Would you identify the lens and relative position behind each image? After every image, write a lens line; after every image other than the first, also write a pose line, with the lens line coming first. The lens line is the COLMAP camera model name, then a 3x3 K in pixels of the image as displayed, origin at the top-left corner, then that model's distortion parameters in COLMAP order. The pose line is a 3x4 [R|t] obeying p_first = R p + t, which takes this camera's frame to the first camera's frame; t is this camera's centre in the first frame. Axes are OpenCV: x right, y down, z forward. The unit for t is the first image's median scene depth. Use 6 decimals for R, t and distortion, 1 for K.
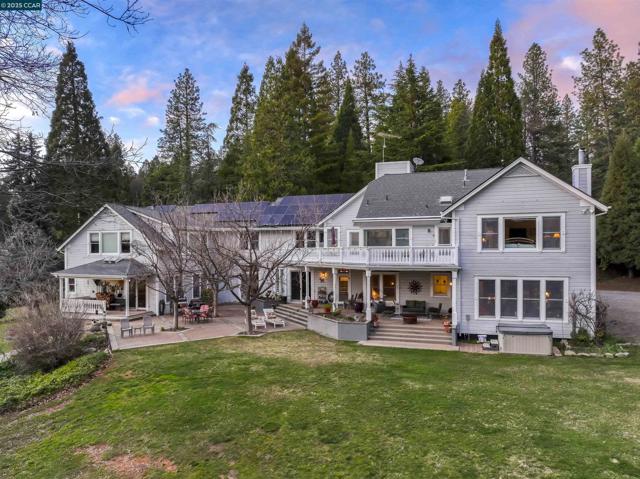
lens RADIAL K [[460.2, 0, 320.0], [0, 460.2, 239.5], [0, 0, 1]] dist [0.012290, 0.004022]
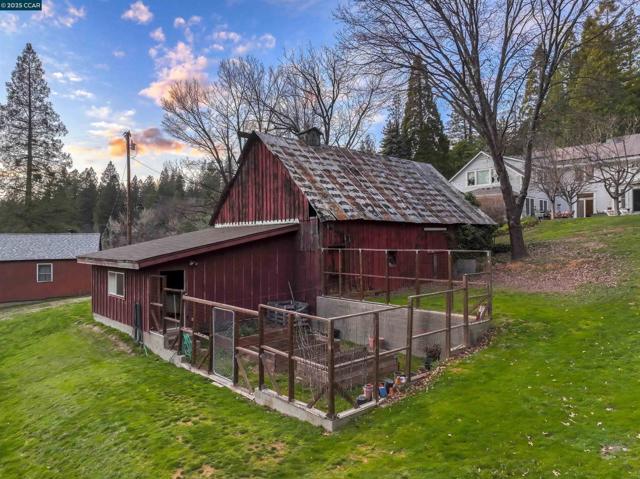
lens RADIAL K [[460.2, 0, 320.0], [0, 460.2, 239.5], [0, 0, 1]] dist [0.012290, 0.004022]
pose [[0.877439, -0.001534, -0.479685, -0.267646], [0.009079, 0.999869, 0.013410, 0.236103], [0.479602, -0.016121, 0.877338, -0.717062]]
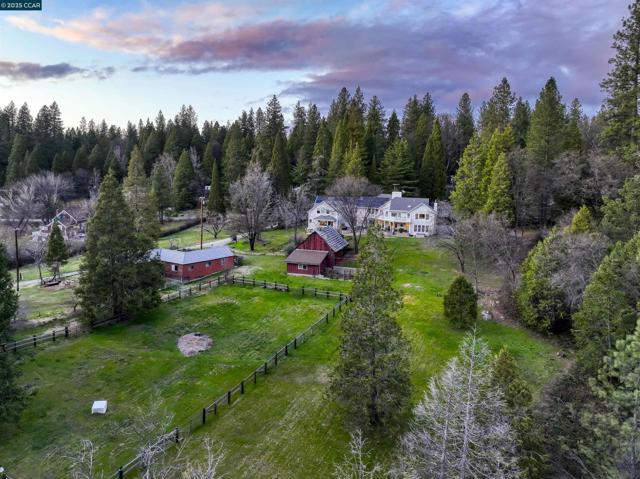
lens RADIAL K [[460.2, 0, 320.0], [0, 460.2, 239.5], [0, 0, 1]] dist [0.012290, 0.004022]
pose [[0.996821, 0.031397, 0.073230, -0.987145], [-0.042512, 0.986913, 0.155546, -0.463149], [-0.067388, -0.158165, 0.985111, -3.684741]]
